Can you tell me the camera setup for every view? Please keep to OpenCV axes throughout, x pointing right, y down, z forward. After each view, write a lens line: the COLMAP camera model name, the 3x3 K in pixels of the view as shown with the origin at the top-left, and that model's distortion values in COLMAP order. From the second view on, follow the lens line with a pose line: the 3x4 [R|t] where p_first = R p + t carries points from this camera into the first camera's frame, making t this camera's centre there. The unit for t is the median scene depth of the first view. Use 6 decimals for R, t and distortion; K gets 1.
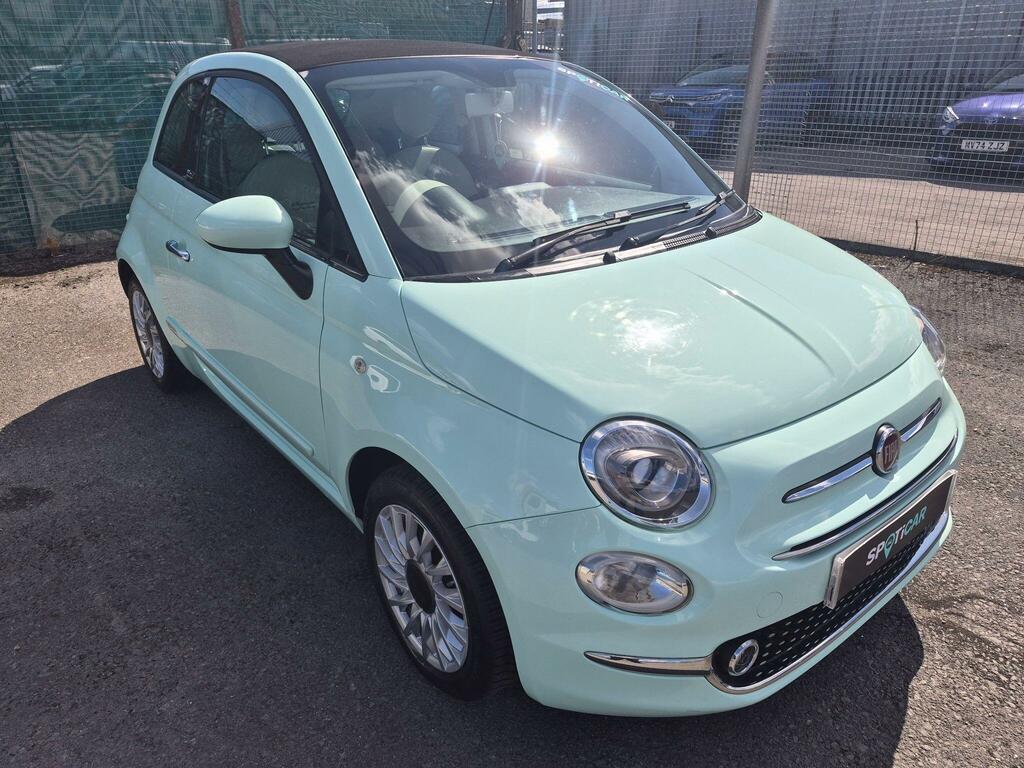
lens RADIAL K [[731.4, 0, 512.0], [0, 731.4, 384.0], [0, 0, 1]] dist [0.002983, -0.000046]
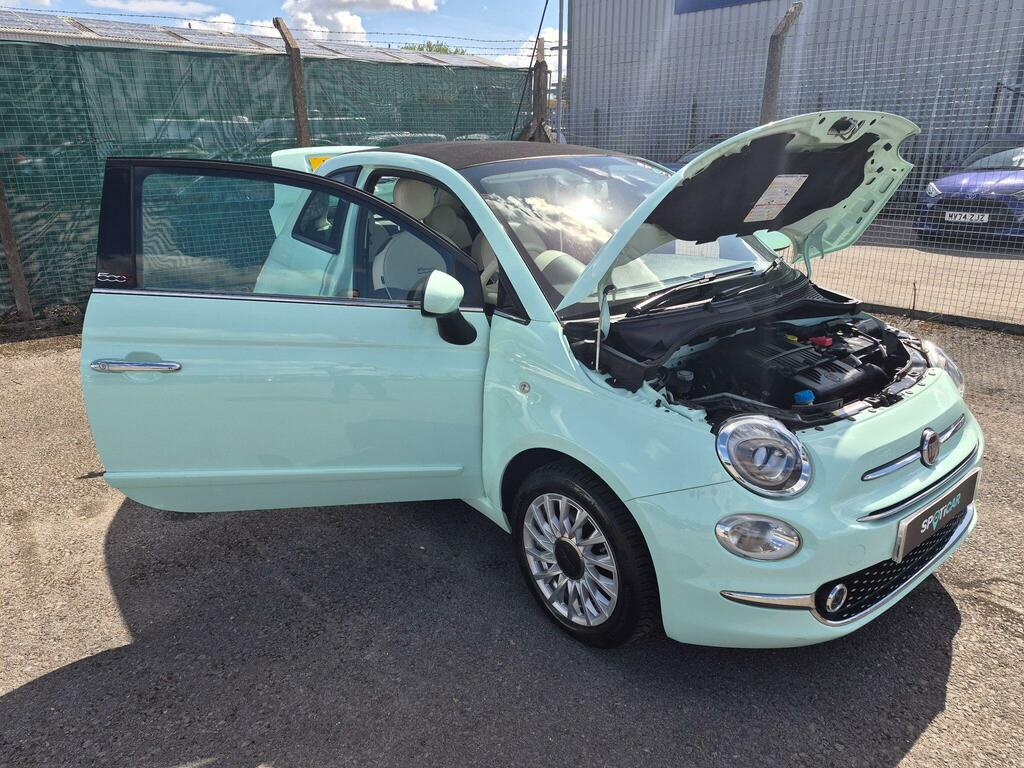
lens RADIAL K [[722.2, 0, 506.2], [0, 722.2, 377.4], [0, 0, 1]] dist [0.036466, -0.033684]
pose [[0.999987, -0.000523, 0.005097, -0.232373], [0.001006, 0.995461, -0.095163, 0.076819], [-0.005024, 0.095167, 0.995449, -0.286561]]
